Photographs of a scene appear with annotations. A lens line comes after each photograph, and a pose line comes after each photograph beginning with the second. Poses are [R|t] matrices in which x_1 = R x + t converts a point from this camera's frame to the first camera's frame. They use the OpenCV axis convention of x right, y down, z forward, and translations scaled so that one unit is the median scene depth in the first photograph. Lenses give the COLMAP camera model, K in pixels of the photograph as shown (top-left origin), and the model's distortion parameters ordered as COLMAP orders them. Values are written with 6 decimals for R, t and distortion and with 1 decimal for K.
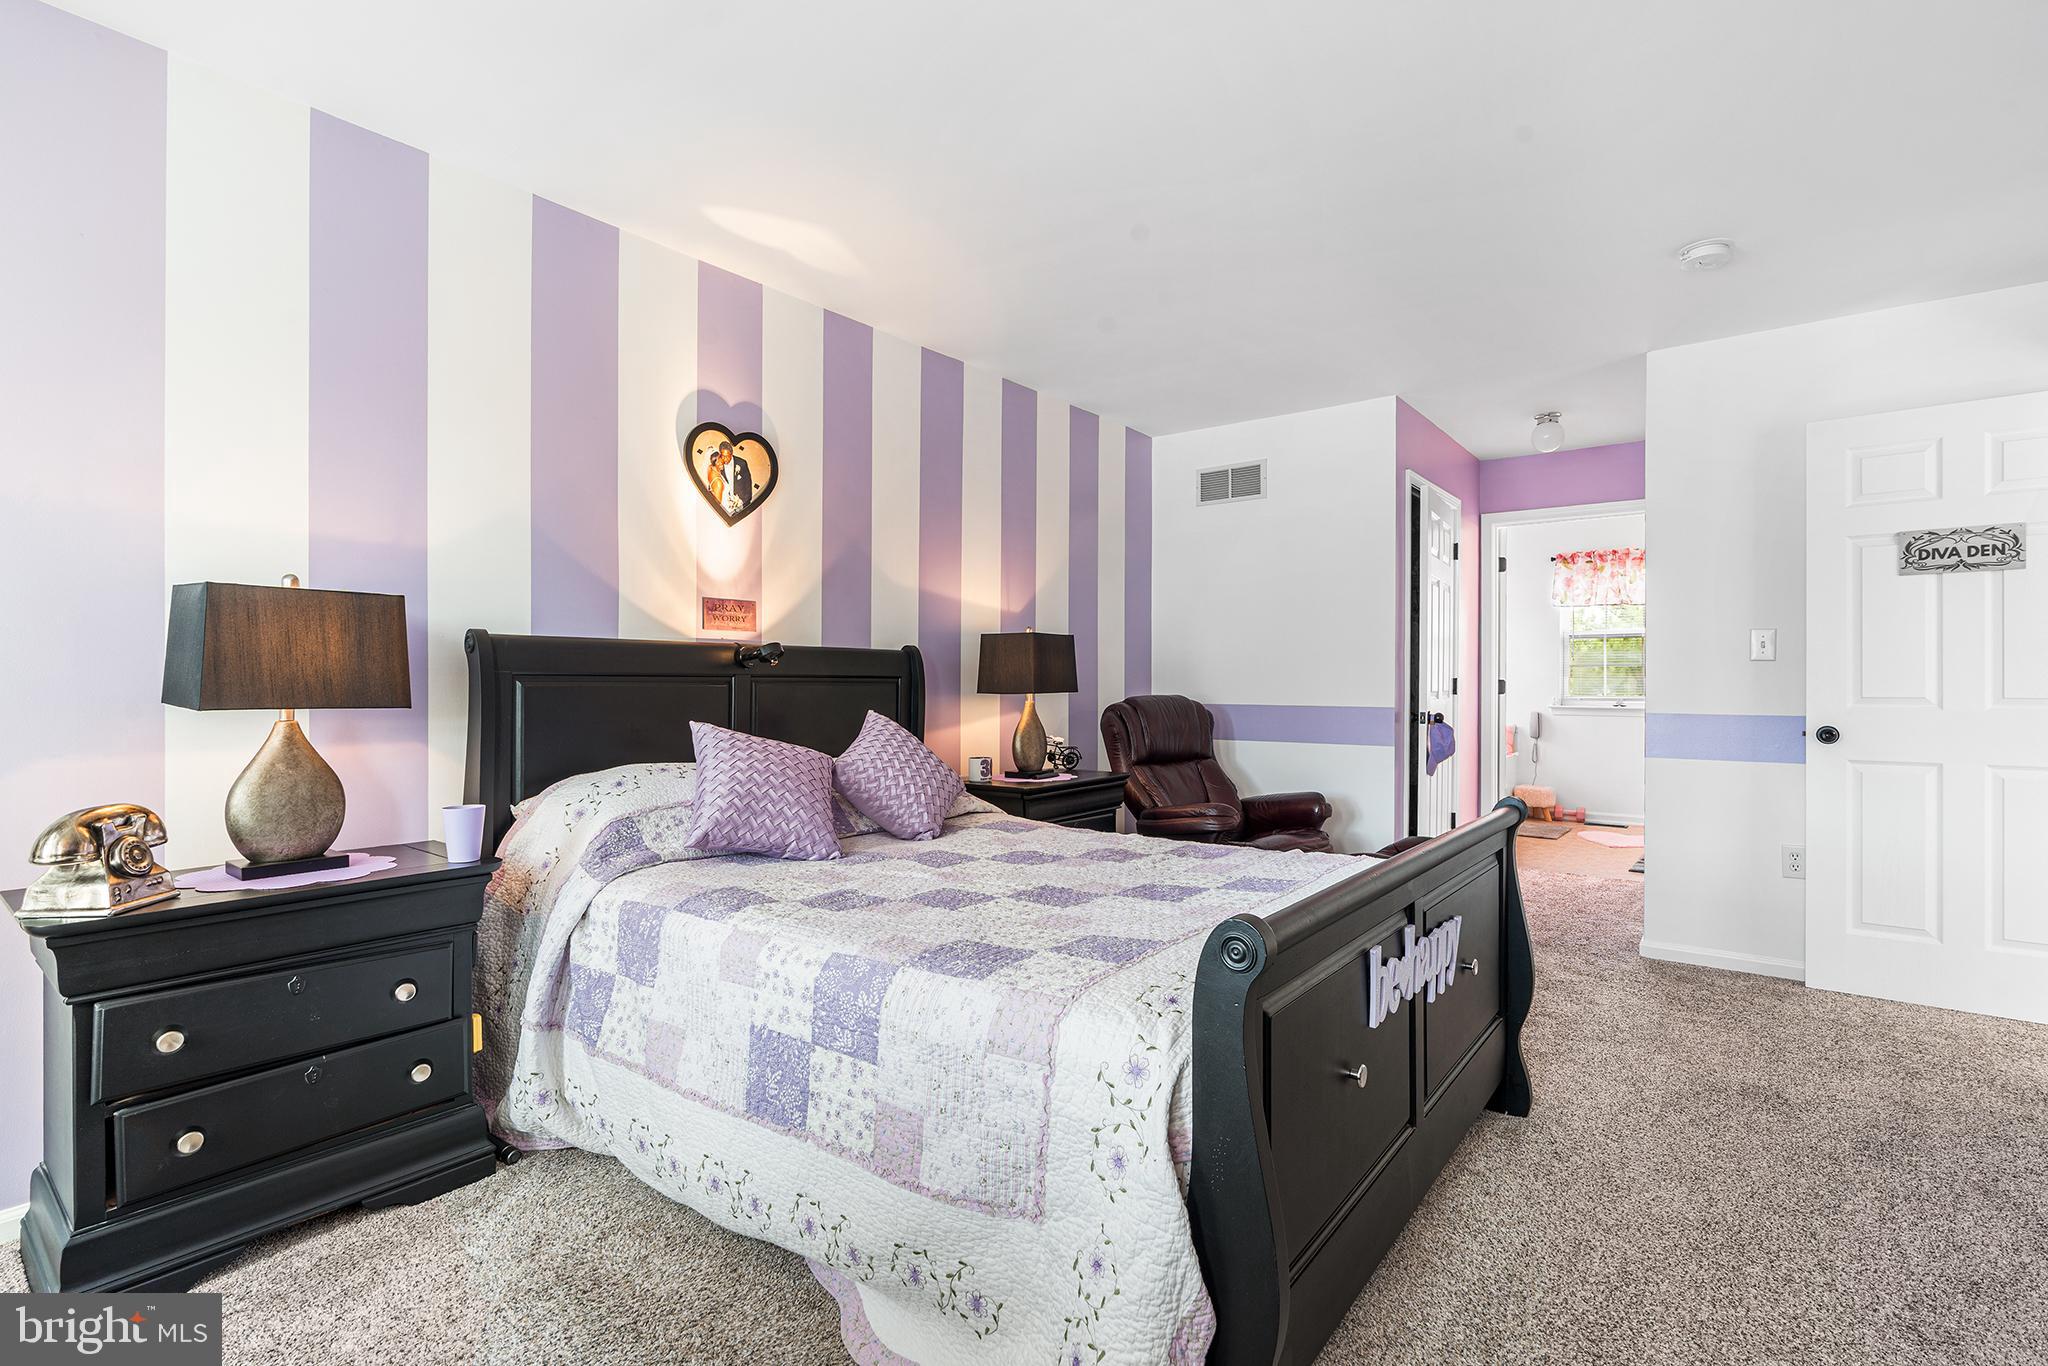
lens RADIAL K [[941.4, 0, 1035.3], [0, 941.4, 686.7], [0, 0, 1]] dist [-0.001176, -0.000114]
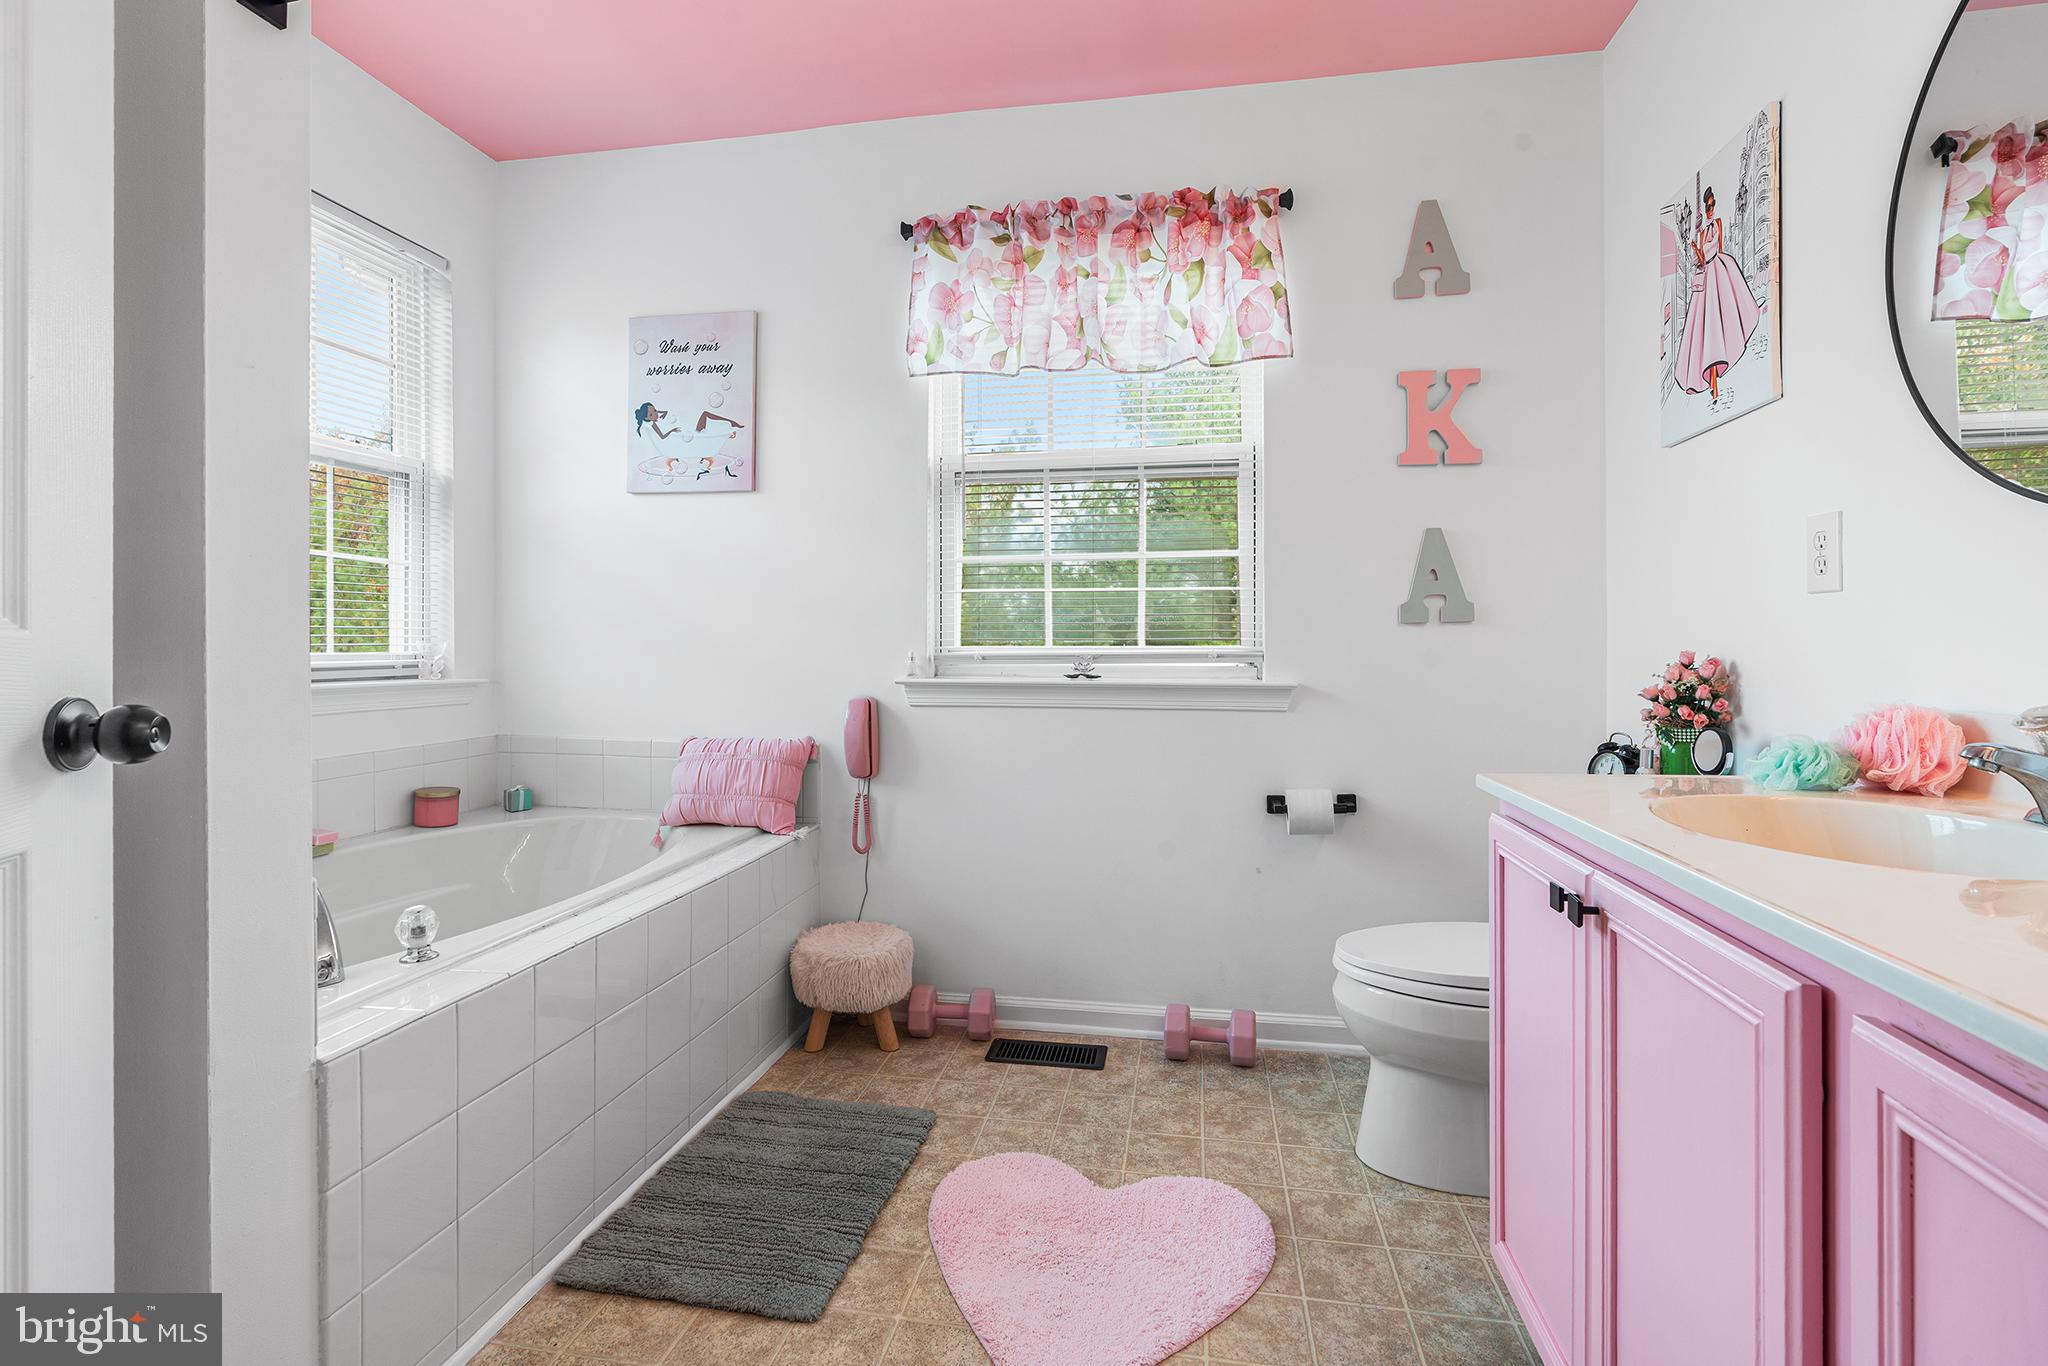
lens RADIAL K [[941.4, 0, 1023.4], [0, 941.4, 662.6], [0, 0, 1]] dist [-0.001176, -0.000114]
pose [[0.887237, -0.010636, 0.461191, 0.440148], [0.004328, 0.999882, 0.014734, 0.010429], [-0.461294, -0.011077, 0.887178, 0.700258]]
